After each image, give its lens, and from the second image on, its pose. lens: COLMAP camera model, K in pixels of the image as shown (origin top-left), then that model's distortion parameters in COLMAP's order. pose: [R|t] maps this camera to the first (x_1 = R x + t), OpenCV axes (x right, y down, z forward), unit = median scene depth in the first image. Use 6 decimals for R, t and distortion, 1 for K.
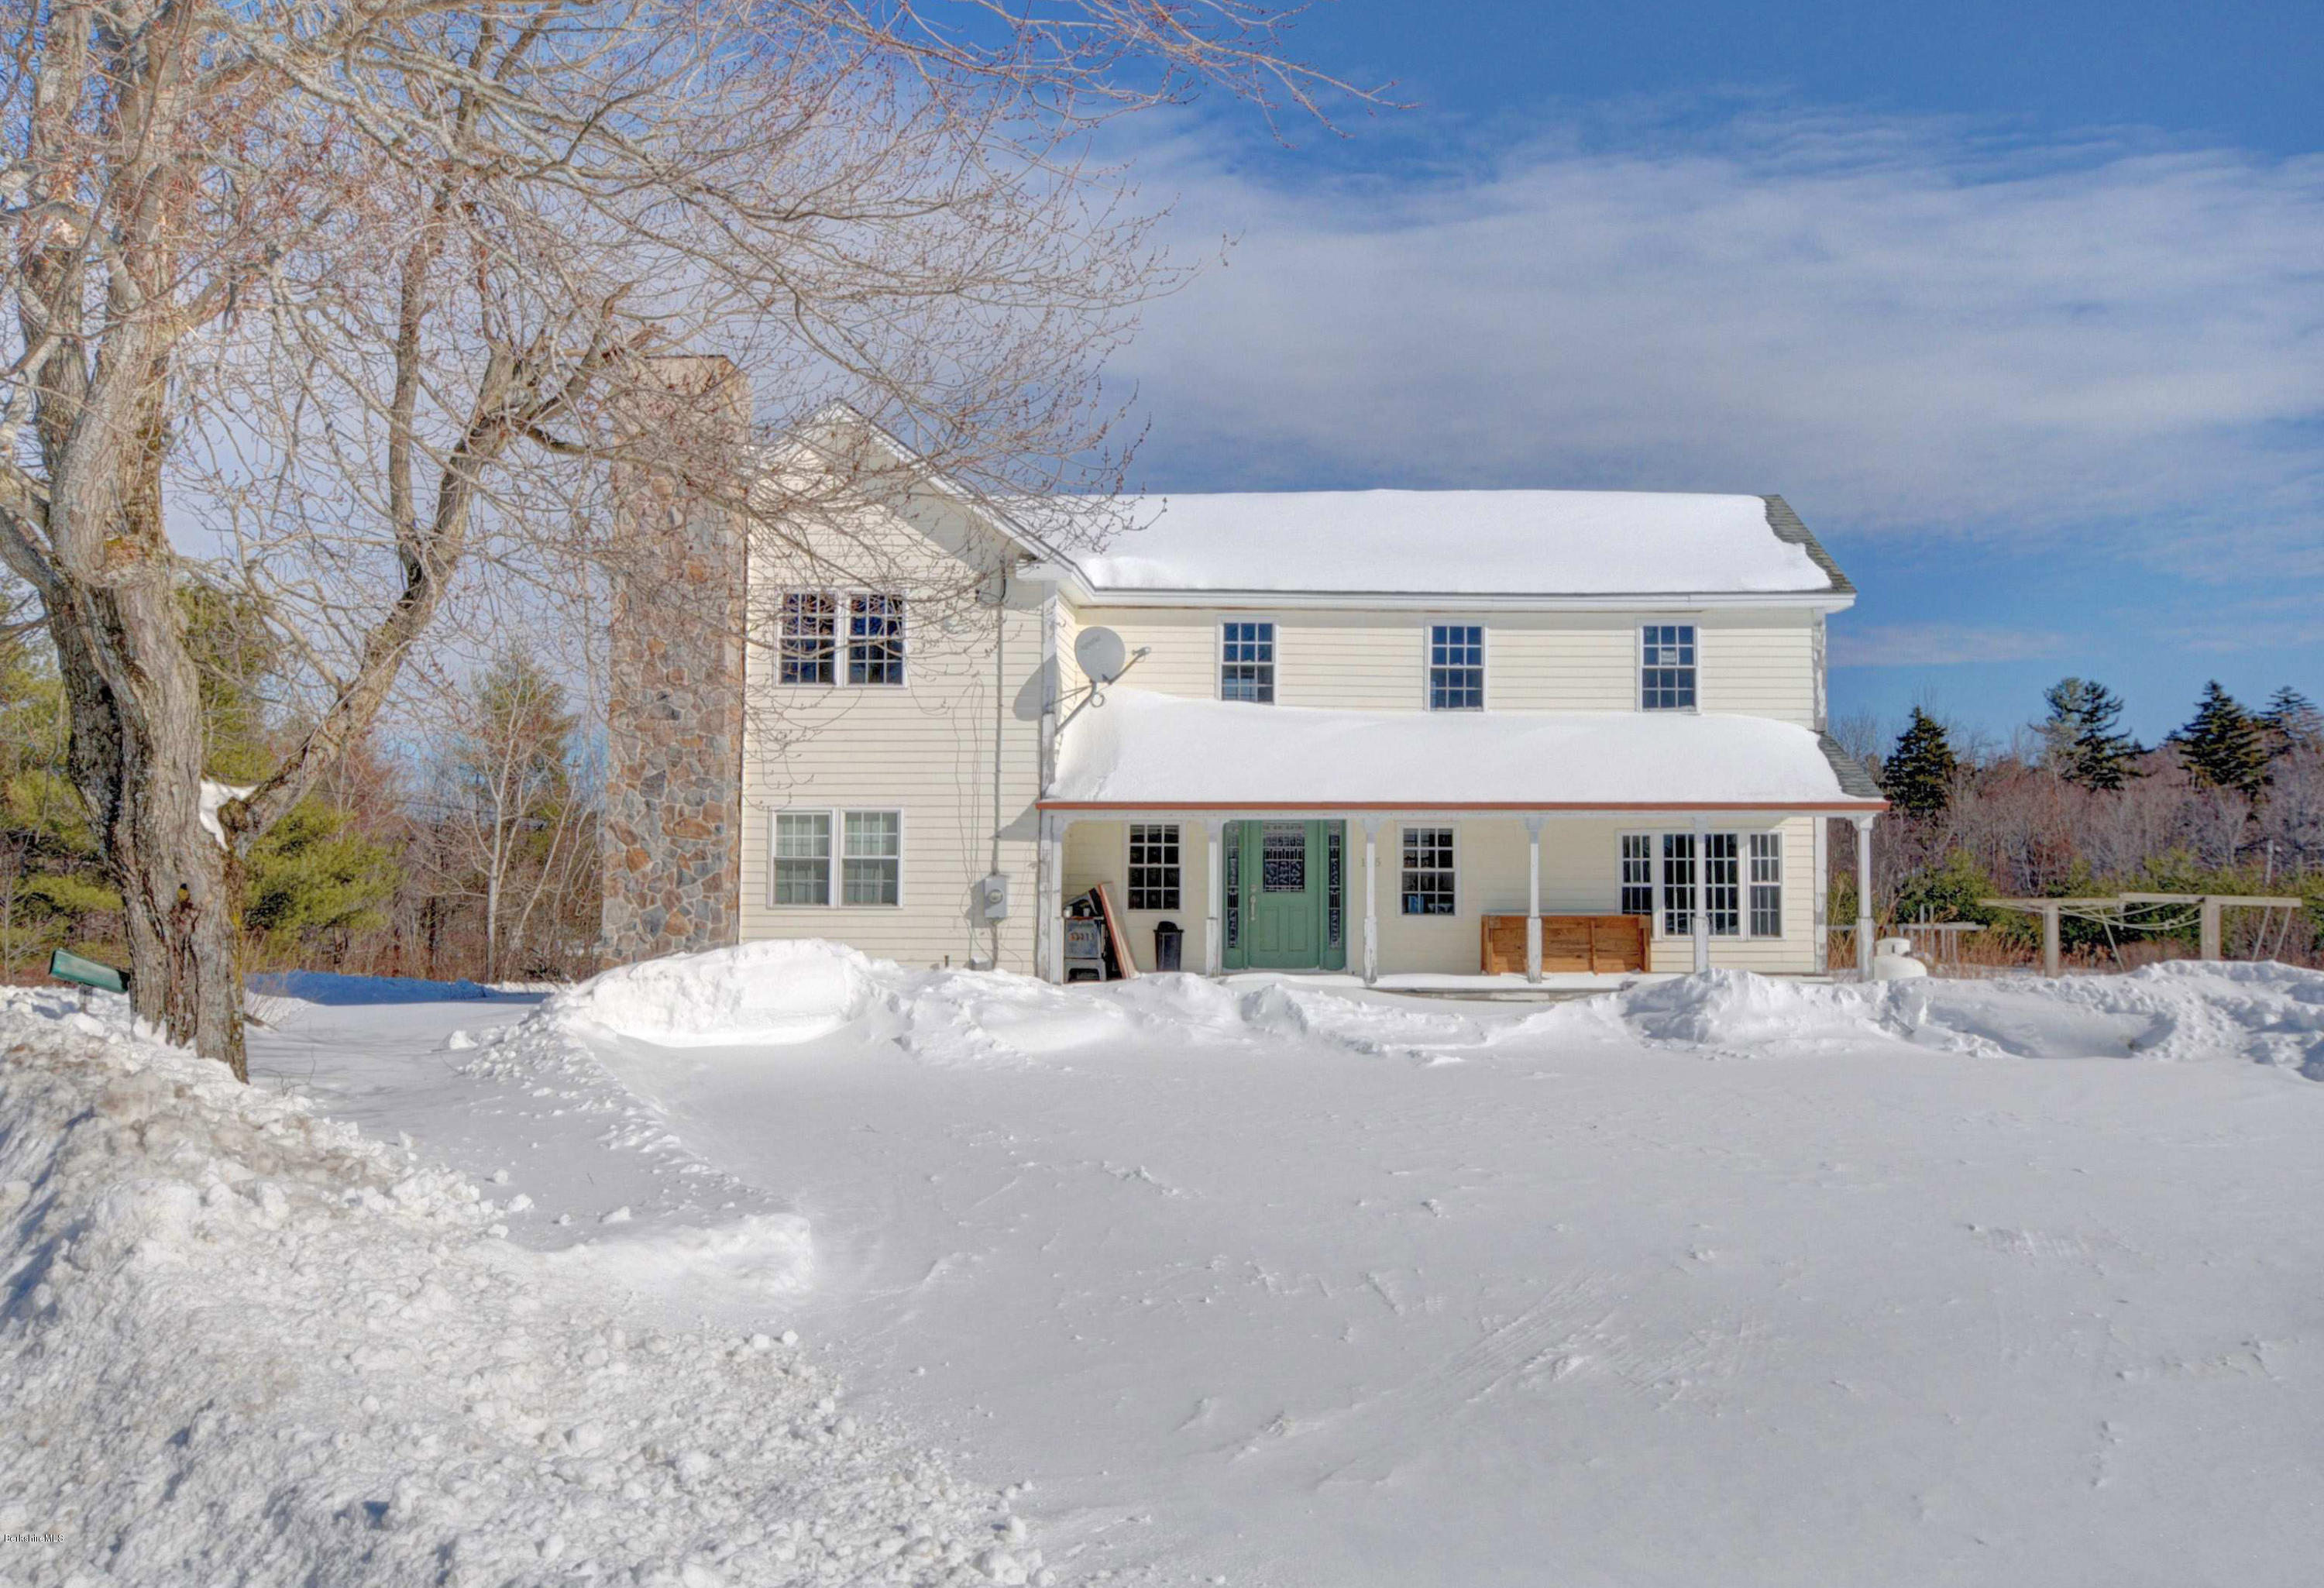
lens RADIAL K [[1839.1, 0, 1173.2], [0, 1839.1, 795.2], [0, 0, 1]] dist [0.001683, 0.008636]
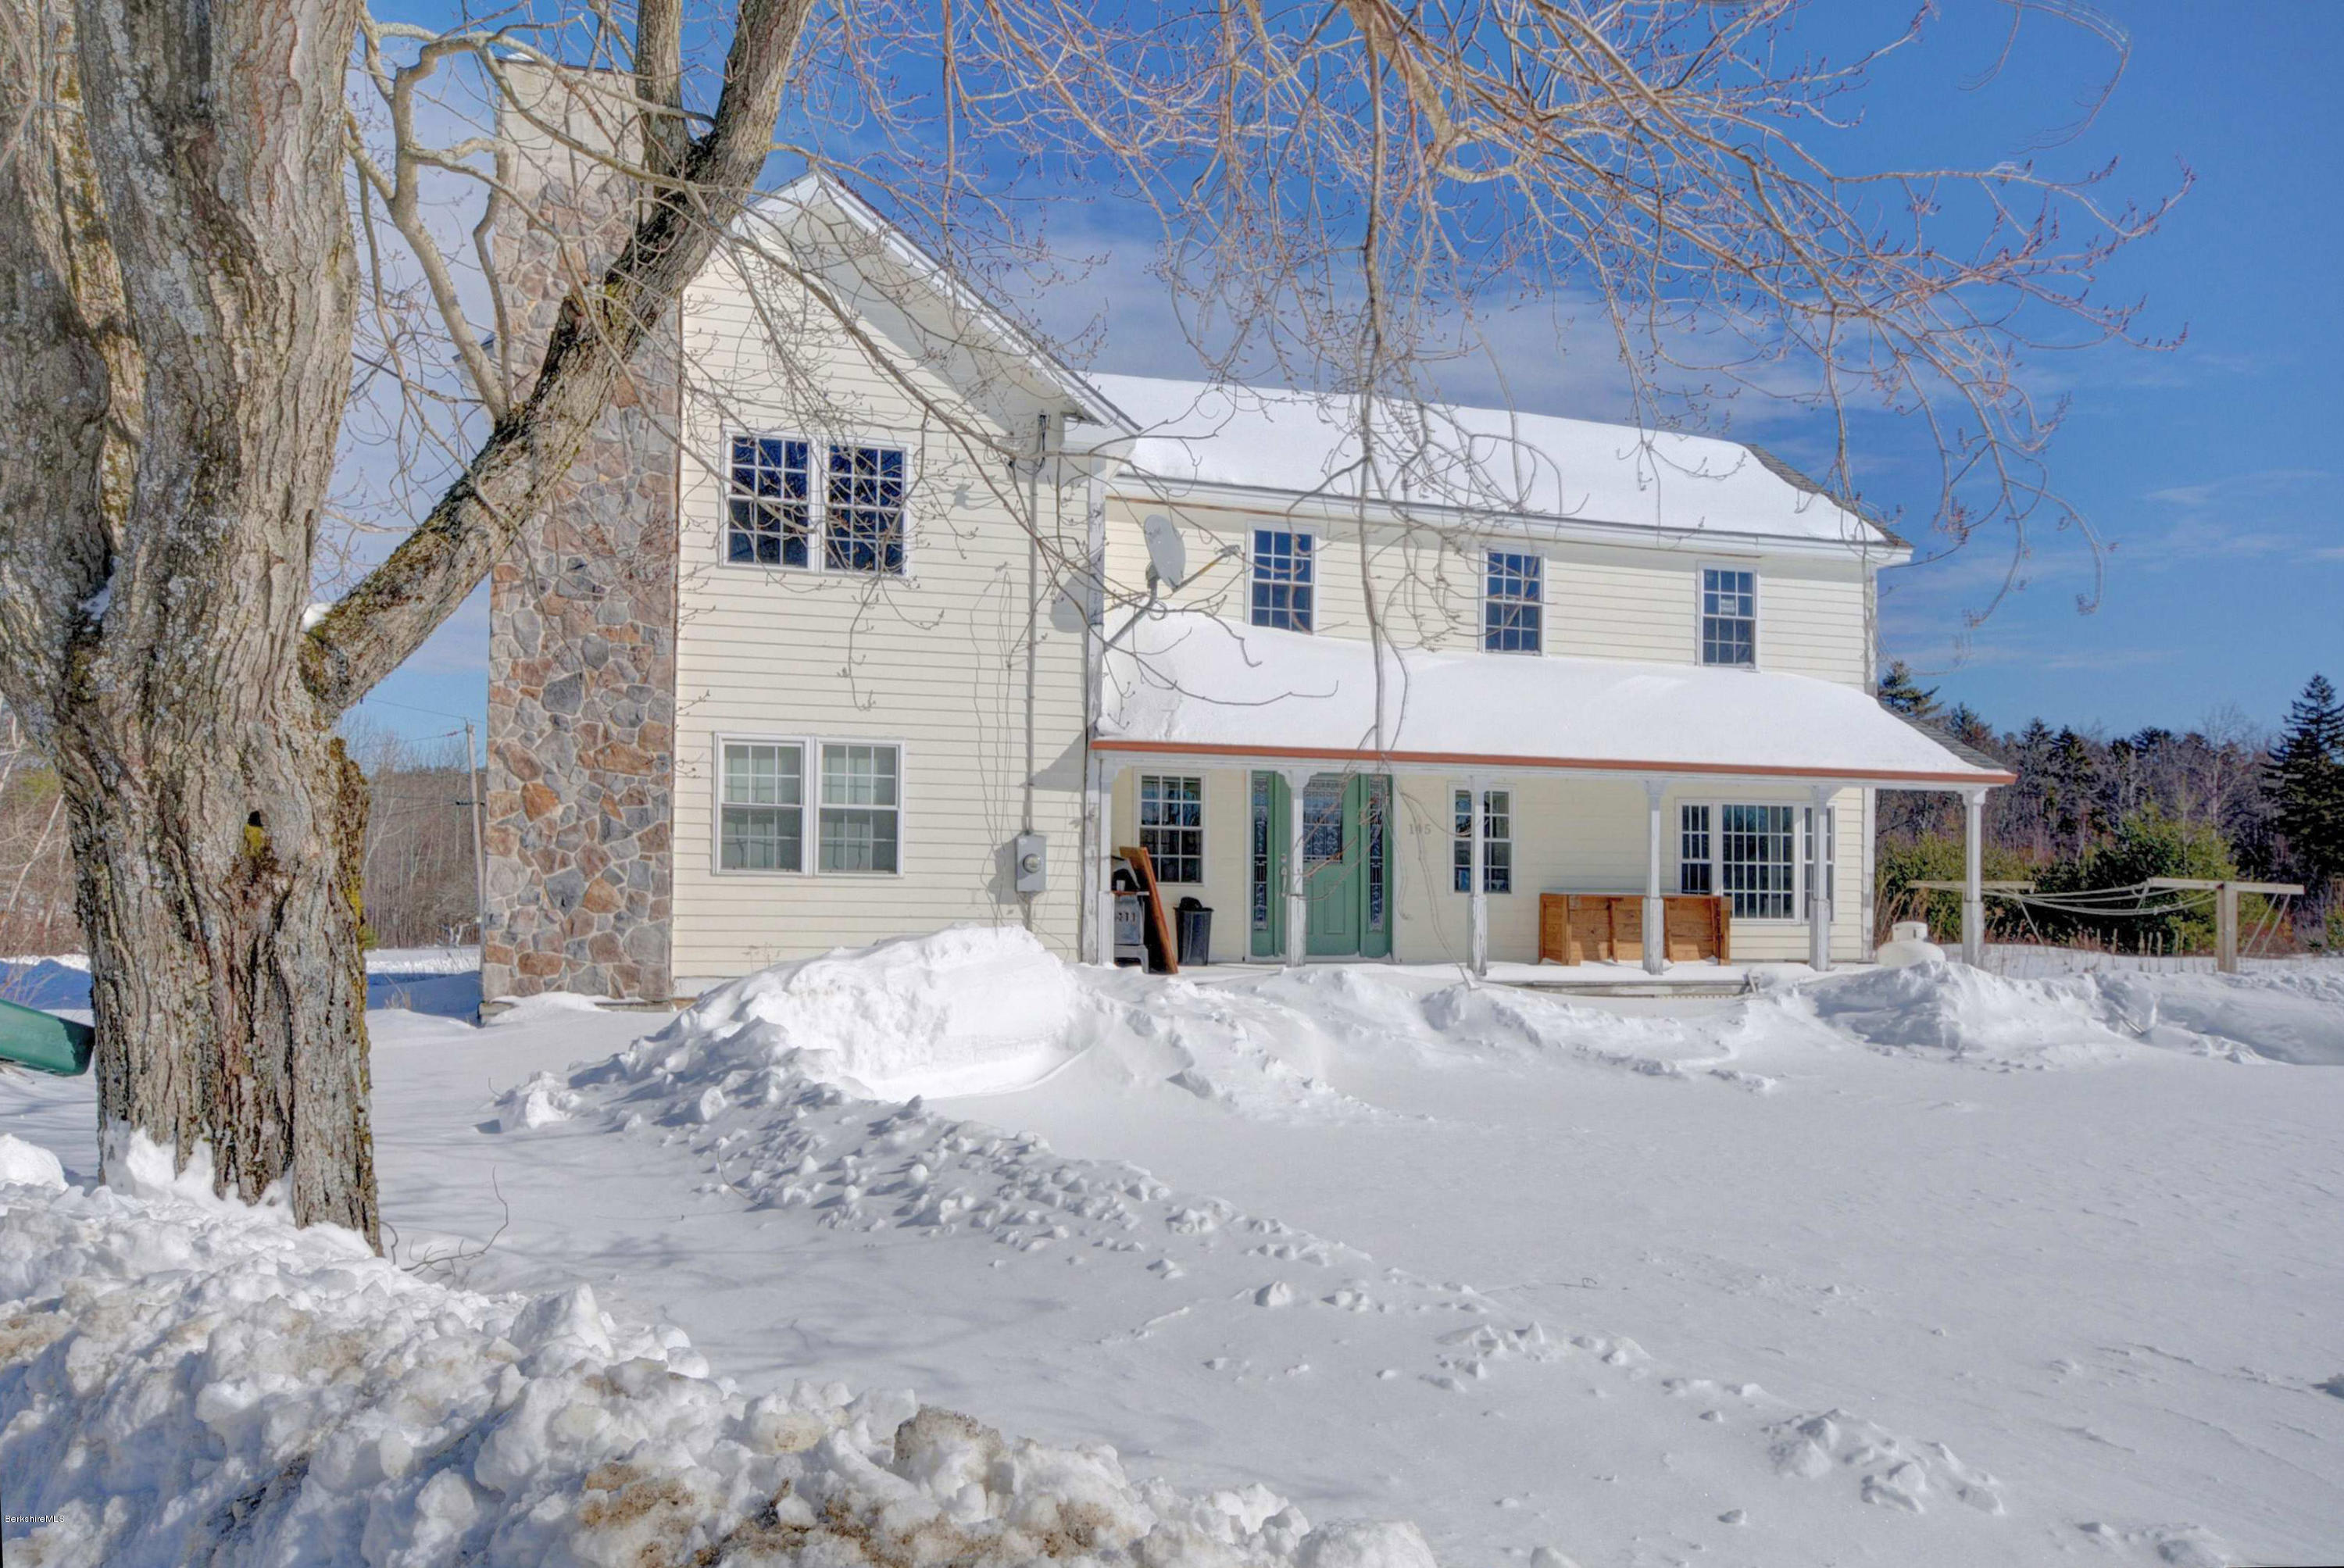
lens RADIAL K [[1721.0, 0, 1204.9], [0, 1721.0, 852.1], [0, 0, 1]] dist [-0.002731, 0.002612]
pose [[0.952205, 0.017748, 0.304943, -0.238105], [-0.032148, 0.998589, 0.042266, 0.017903], [-0.303763, -0.050050, 0.951432, 0.297842]]
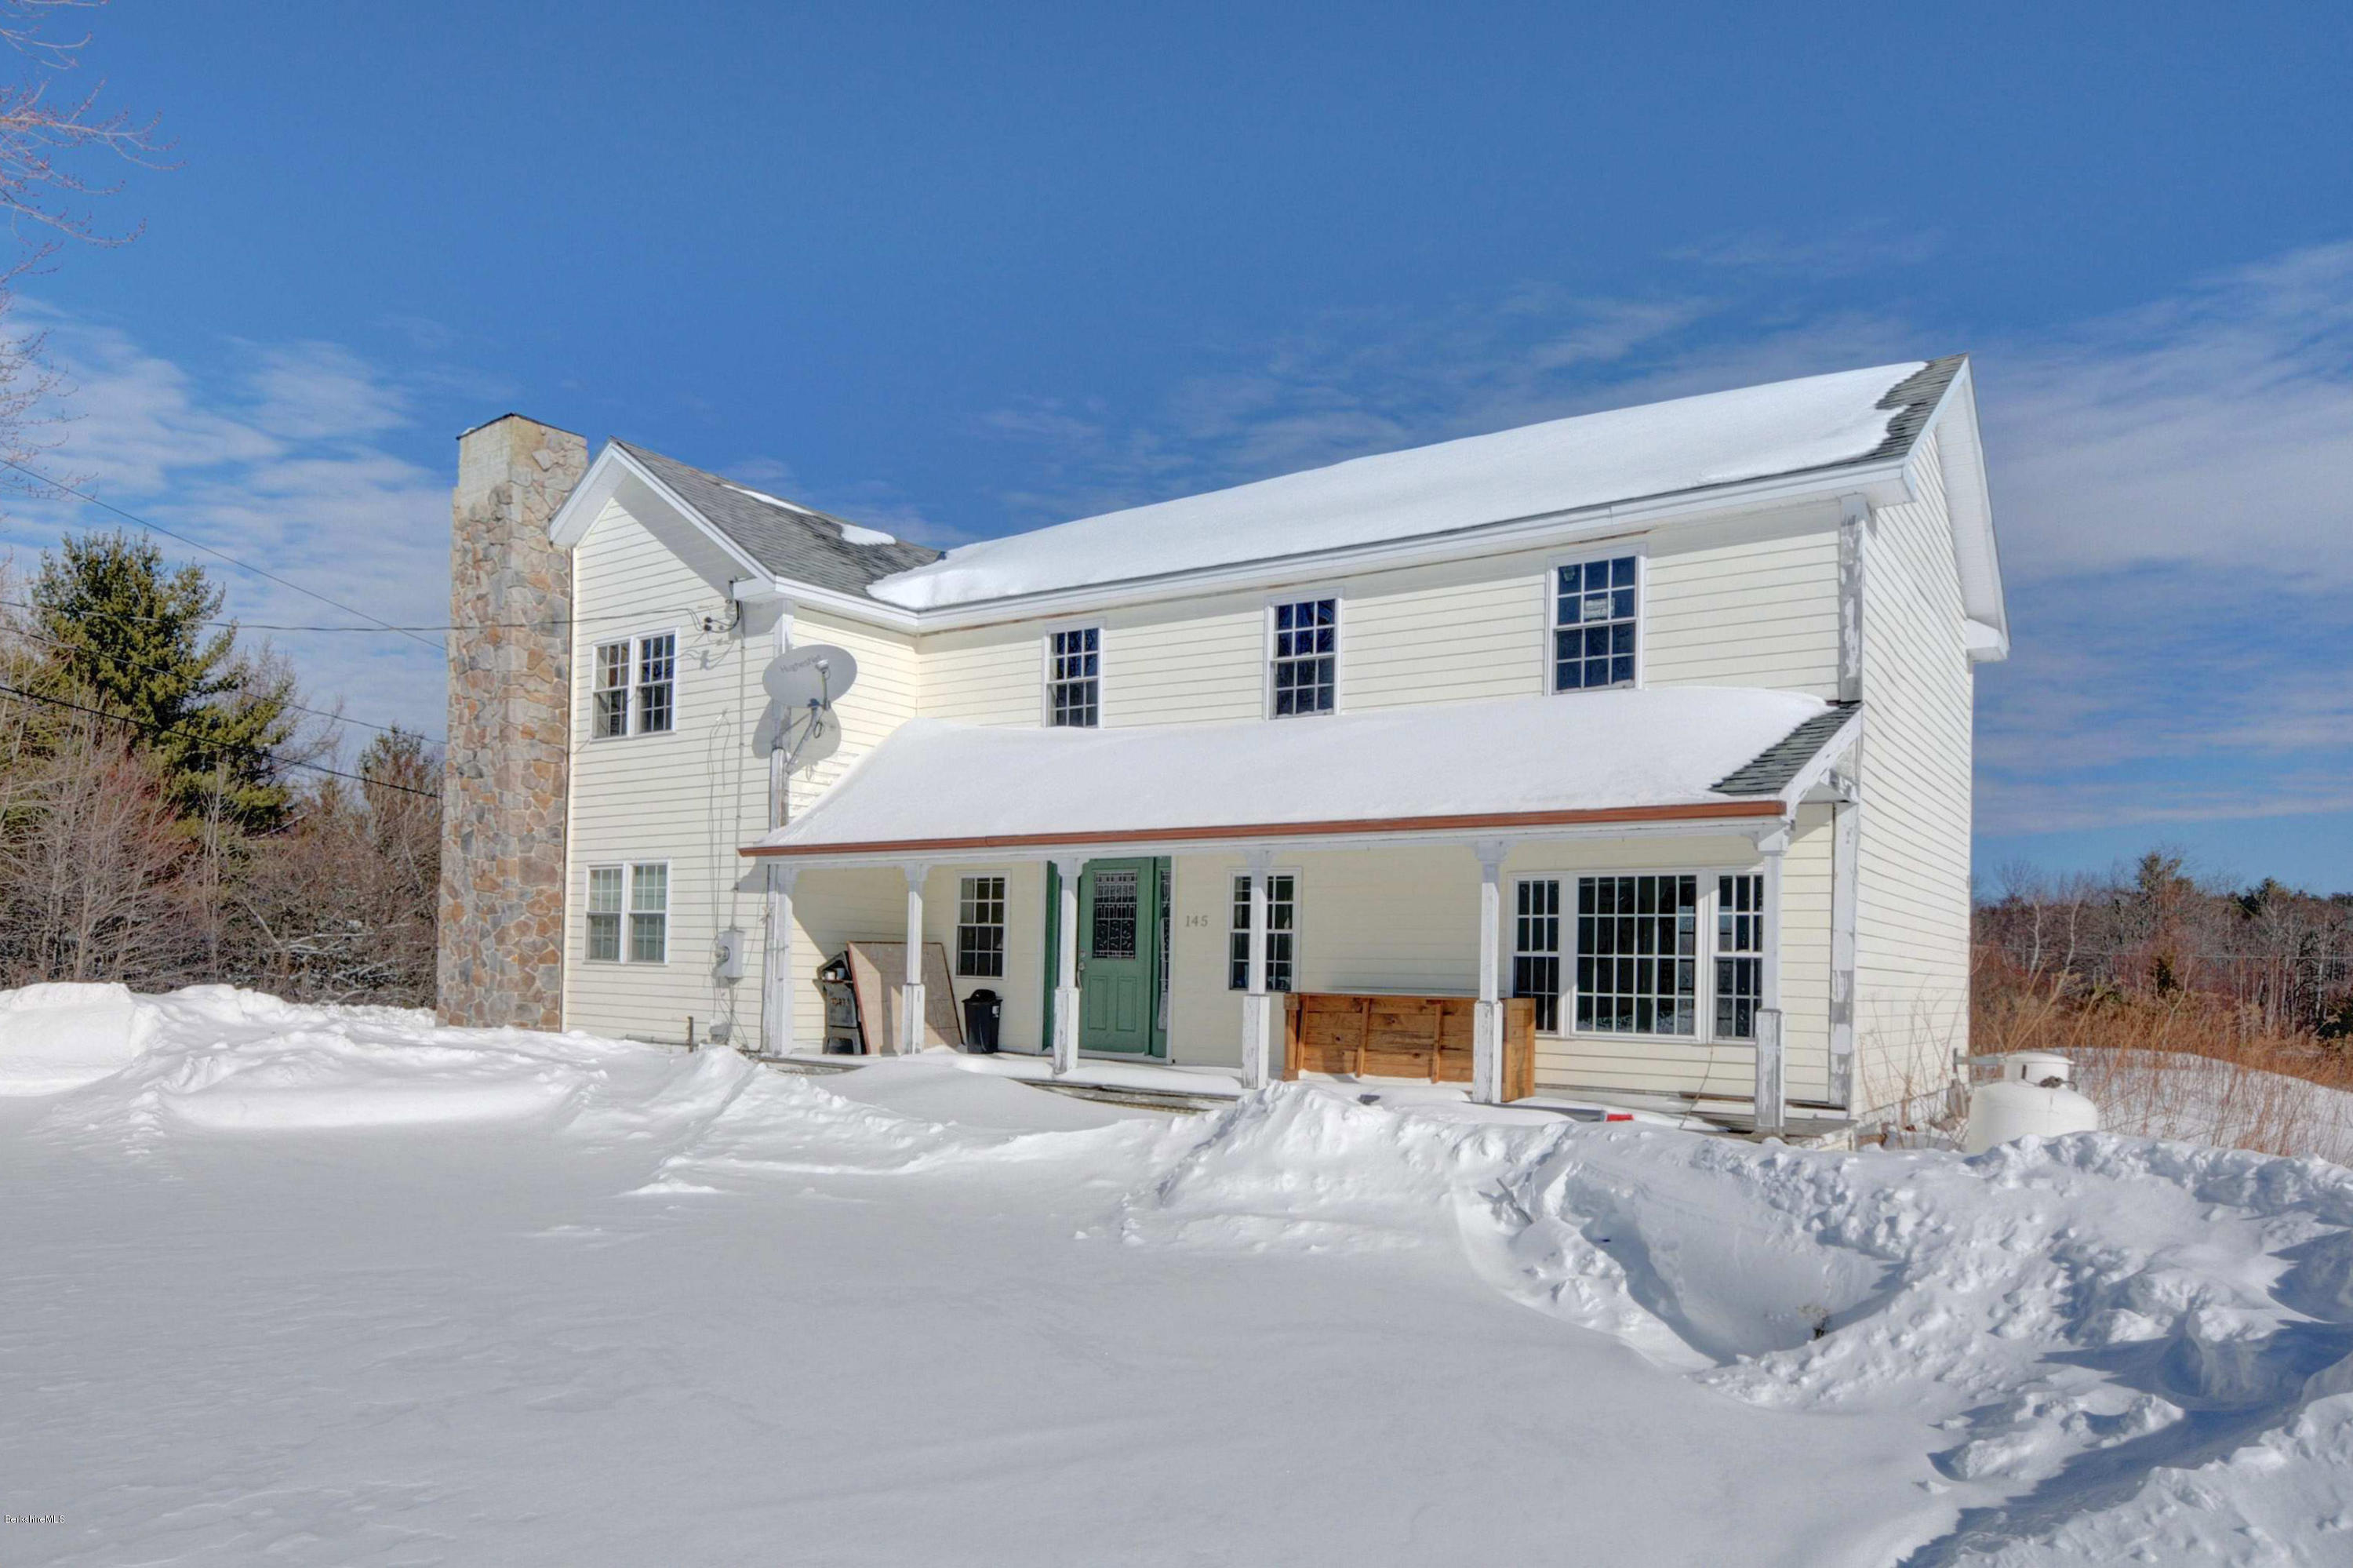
lens RADIAL K [[1413.9, 0, 1085.0], [0, 1413.9, 941.6], [0, 0, 1]] dist [-0.007692, -0.000277]
pose [[0.830228, 0.007078, -0.557380, 0.426182], [0.005907, 0.999752, 0.021494, 0.034131], [0.557393, -0.021137, 0.829979, 0.508091]]
